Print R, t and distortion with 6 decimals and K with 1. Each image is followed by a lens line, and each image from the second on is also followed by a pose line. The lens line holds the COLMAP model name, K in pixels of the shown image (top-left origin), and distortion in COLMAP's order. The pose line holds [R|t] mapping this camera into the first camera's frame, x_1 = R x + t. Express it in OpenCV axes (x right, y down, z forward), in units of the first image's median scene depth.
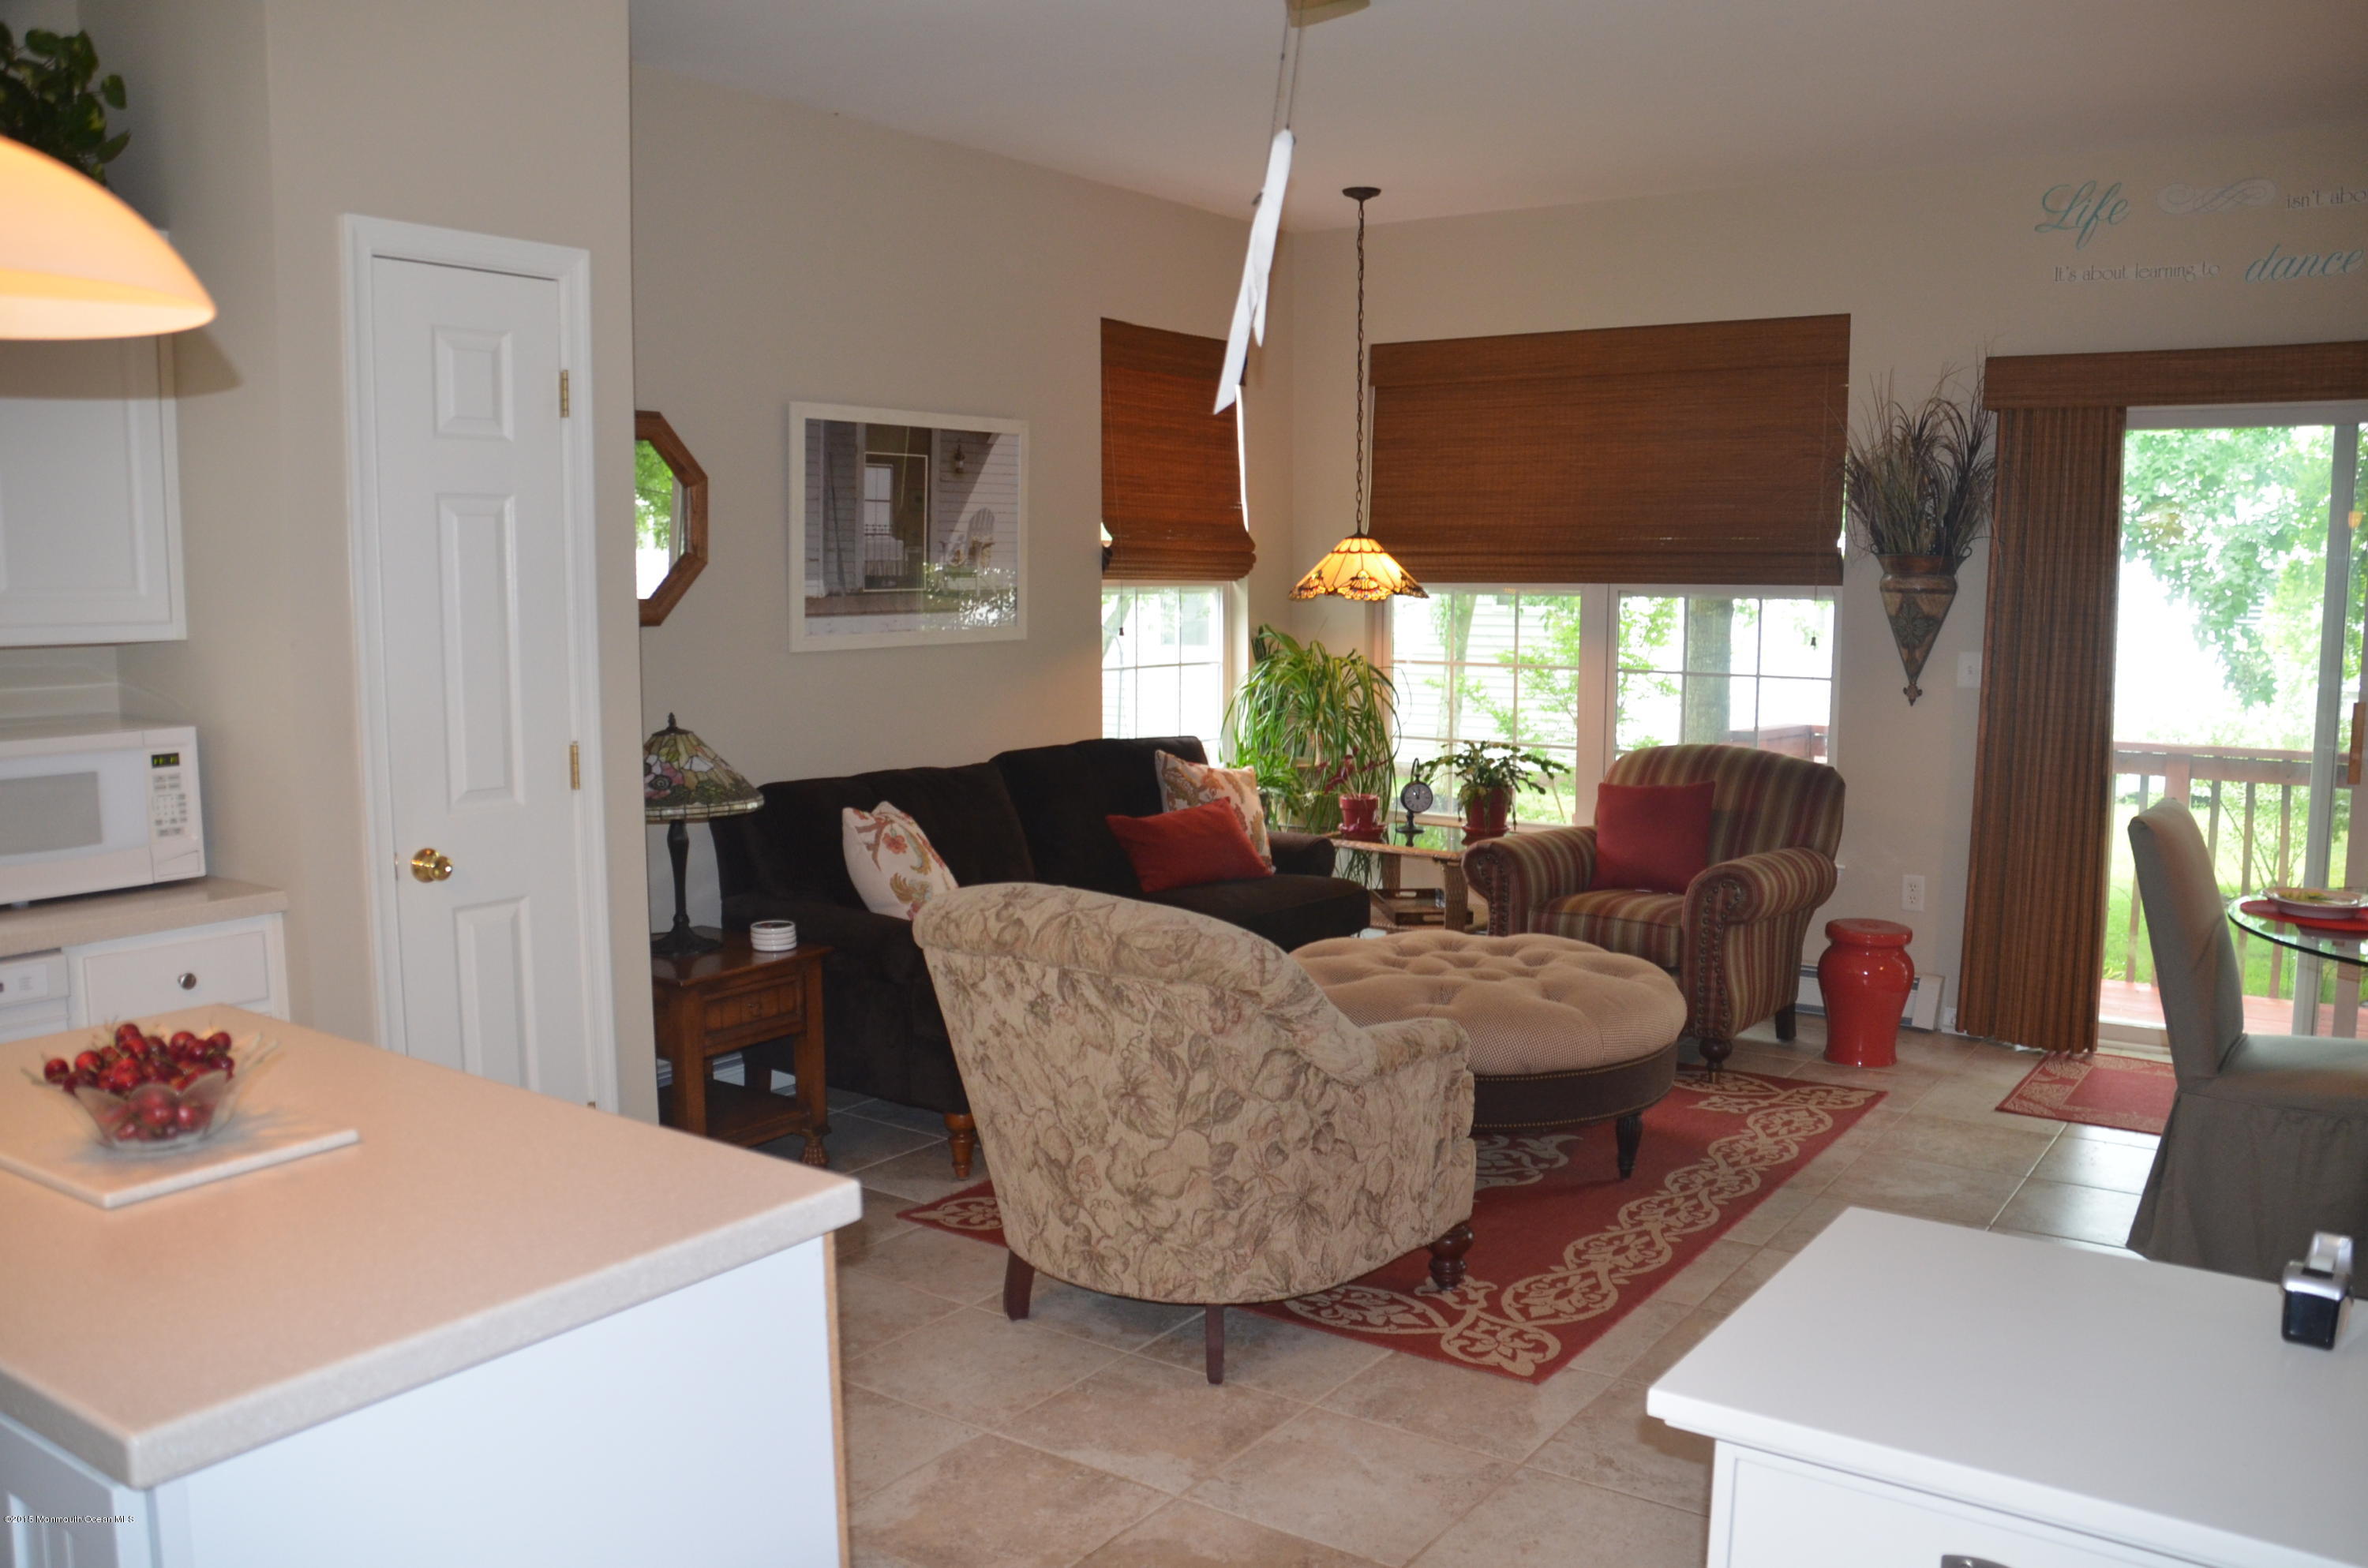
lens RADIAL K [[1875.2, 0, 1215.9], [0, 1875.2, 808.9], [0, 0, 1]] dist [-0.173089, 0.135411]
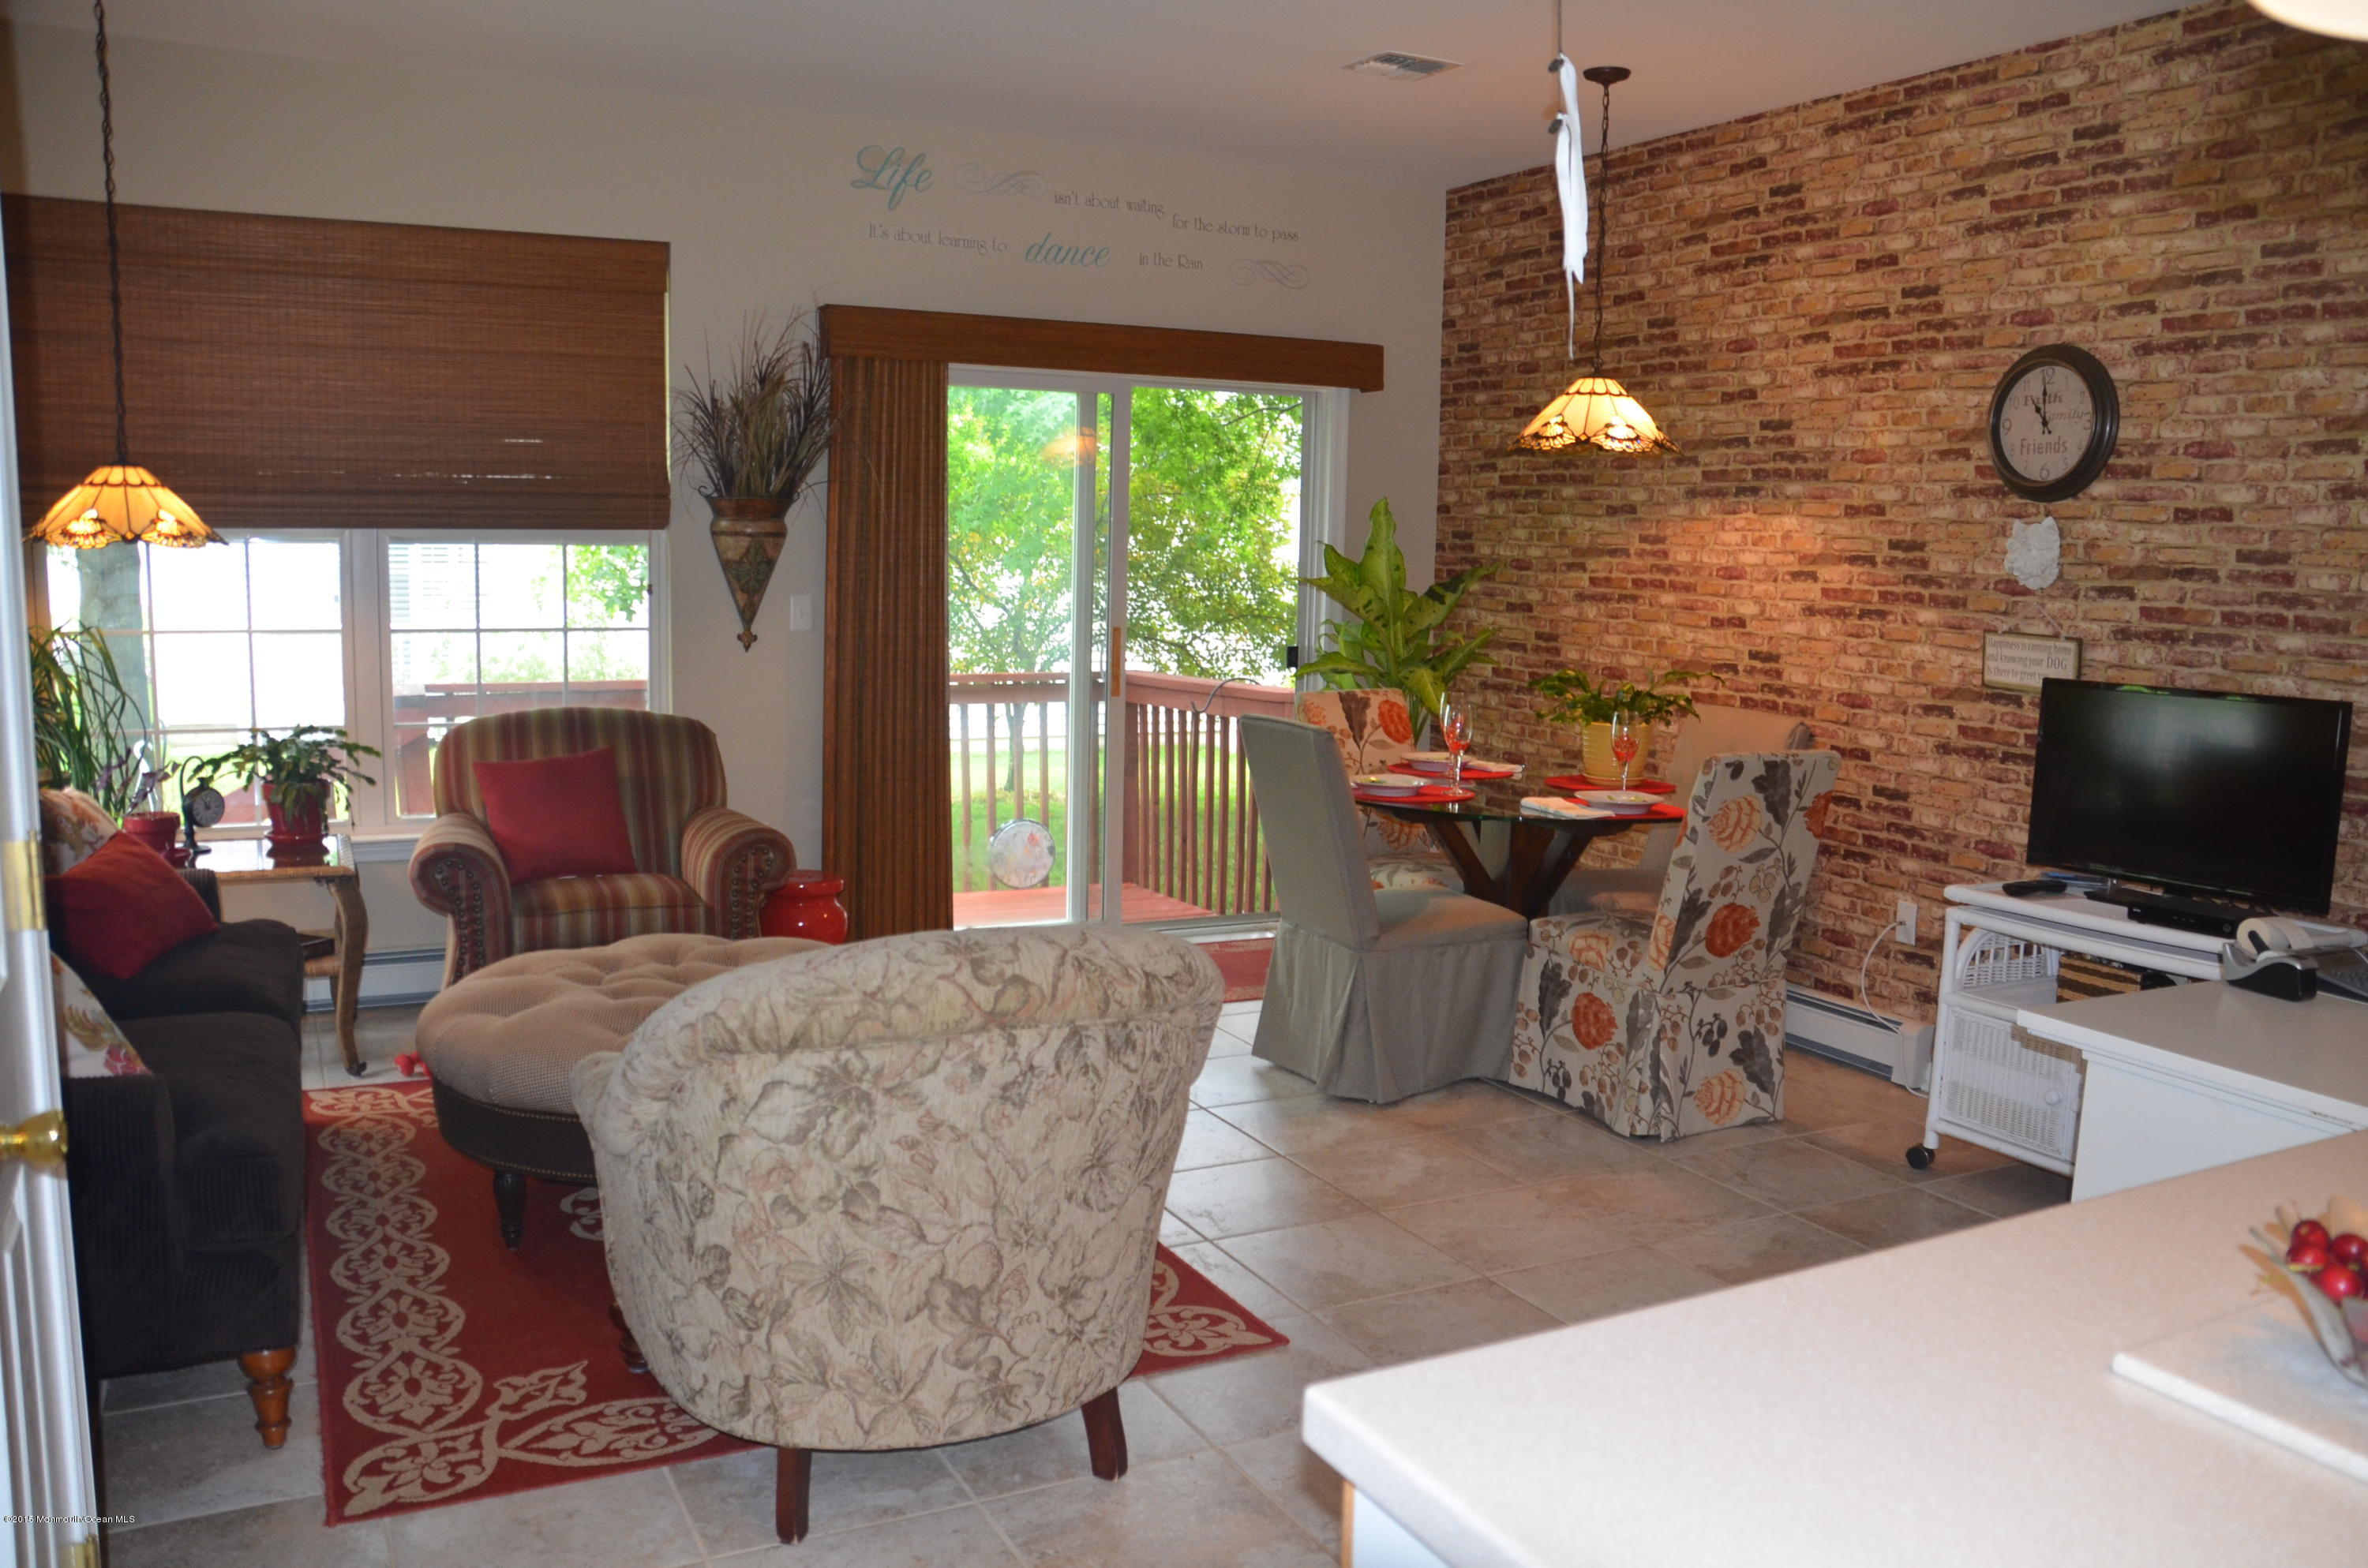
lens RADIAL K [[1875.2, 0, 1215.9], [0, 1875.2, 808.9], [0, 0, 1]] dist [-0.173089, 0.135411]
pose [[0.464472, -0.115077, 0.878079, -0.429531], [0.088966, 0.992569, 0.083022, -0.036531], [-0.881108, 0.039558, 0.471258, 0.349706]]
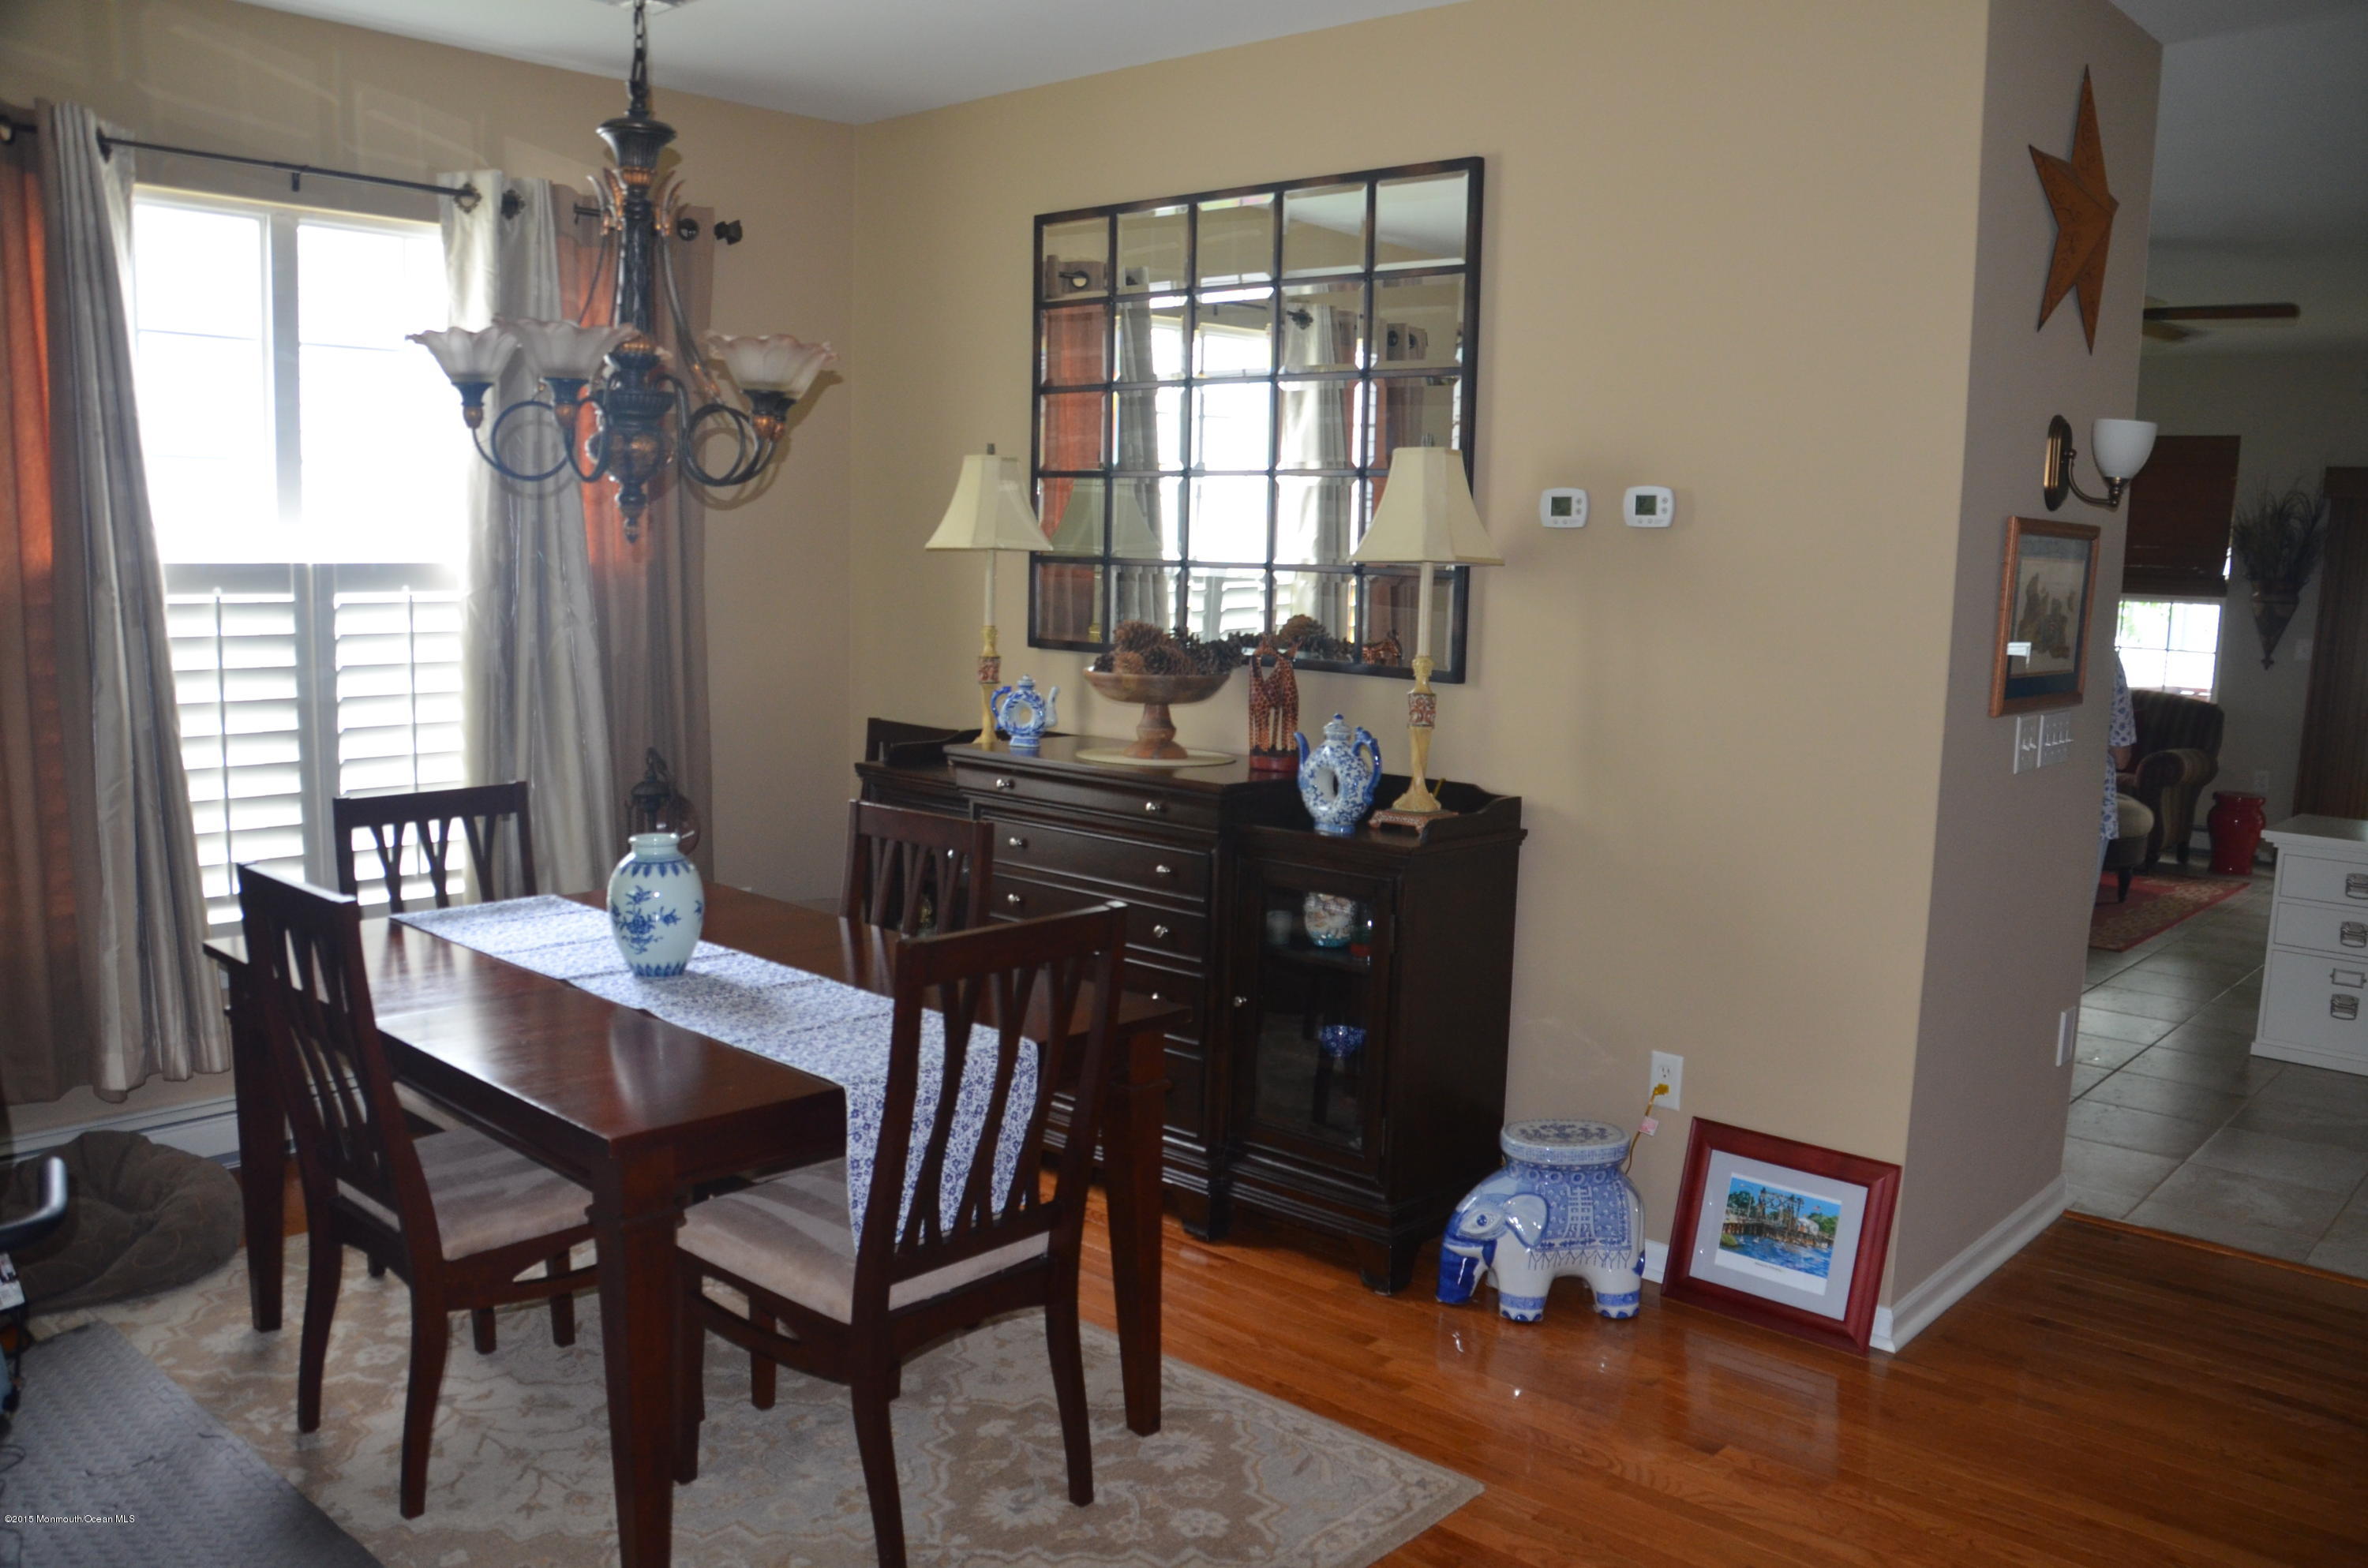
lens RADIAL K [[1875.2, 0, 1215.9], [0, 1875.2, 808.9], [0, 0, 1]] dist [-0.173089, 0.135411]
pose [[0.992787, 0.039423, -0.113223, -0.434028], [-0.037664, 0.999135, 0.017629, 0.088087], [0.113820, -0.013238, 0.993413, -0.838970]]
